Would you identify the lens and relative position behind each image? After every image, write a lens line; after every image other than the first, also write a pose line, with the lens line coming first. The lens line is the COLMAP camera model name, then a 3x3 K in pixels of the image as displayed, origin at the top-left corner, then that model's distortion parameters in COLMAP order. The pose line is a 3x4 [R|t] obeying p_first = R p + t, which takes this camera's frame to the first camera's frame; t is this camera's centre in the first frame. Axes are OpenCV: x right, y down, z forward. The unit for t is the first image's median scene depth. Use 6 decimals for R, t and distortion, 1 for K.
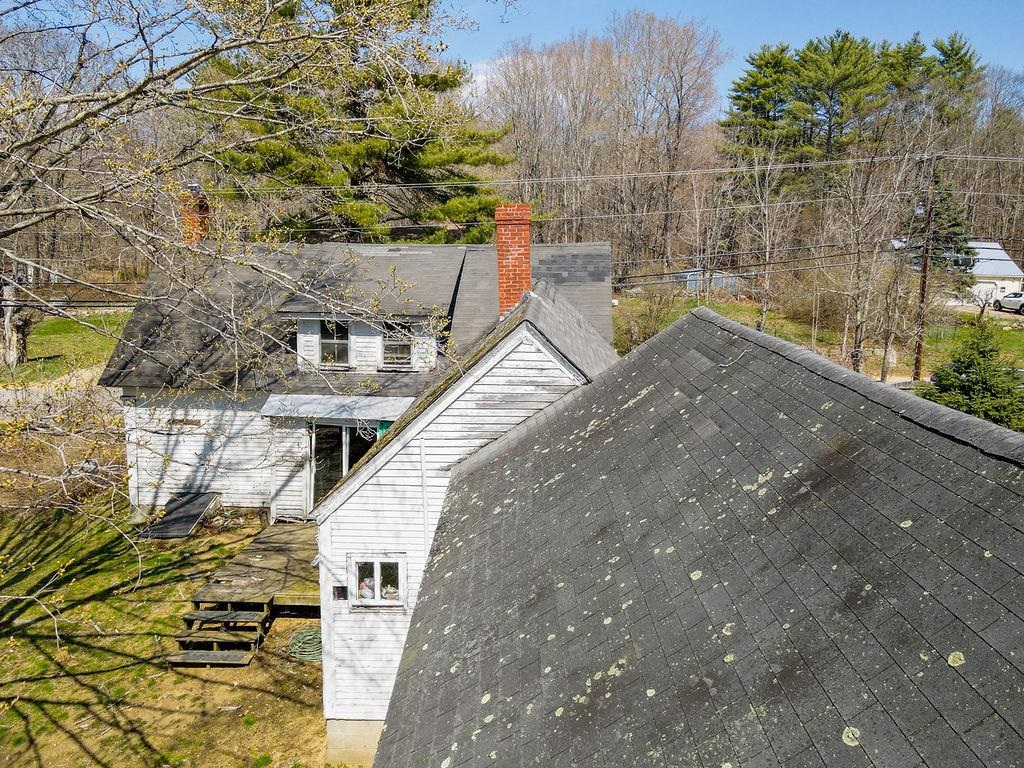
lens RADIAL K [[748.3, 0, 512.0], [0, 748.3, 384.0], [0, 0, 1]] dist [0.004077, 0.005481]
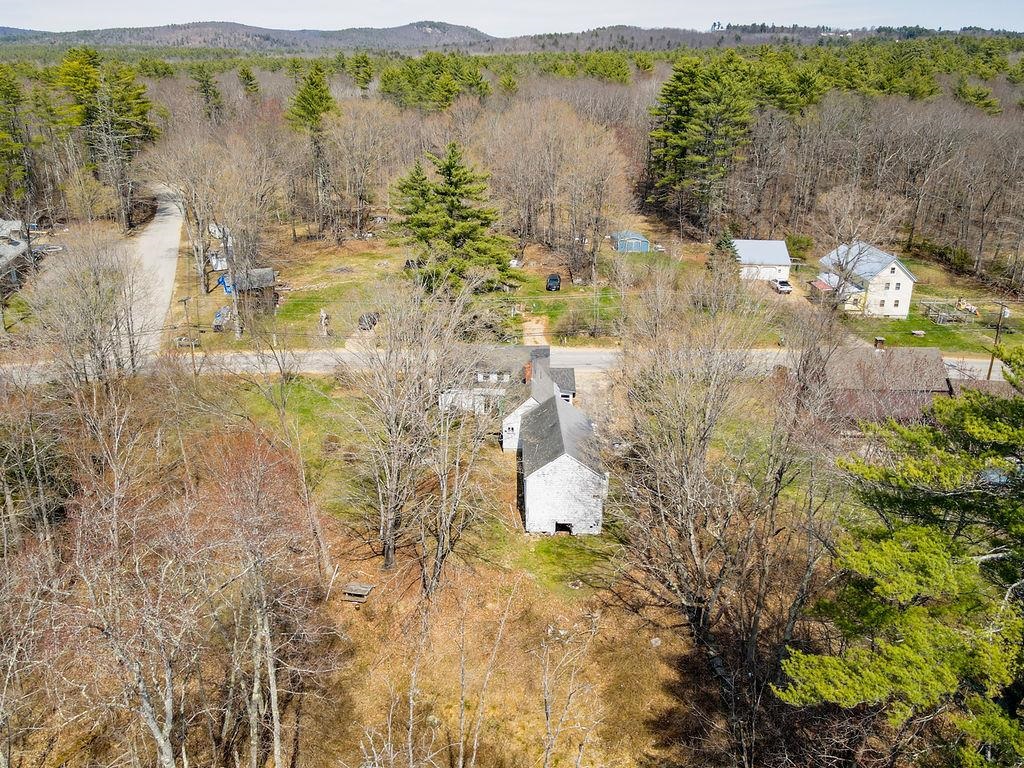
lens RADIAL K [[748.3, 0, 512.0], [0, 748.3, 384.0], [0, 0, 1]] dist [0.004077, 0.005481]
pose [[0.999702, 0.000471, 0.024400, -0.202496], [-0.005831, 0.975470, 0.220054, -1.036175], [-0.023698, -0.220131, 0.975182, -3.505826]]
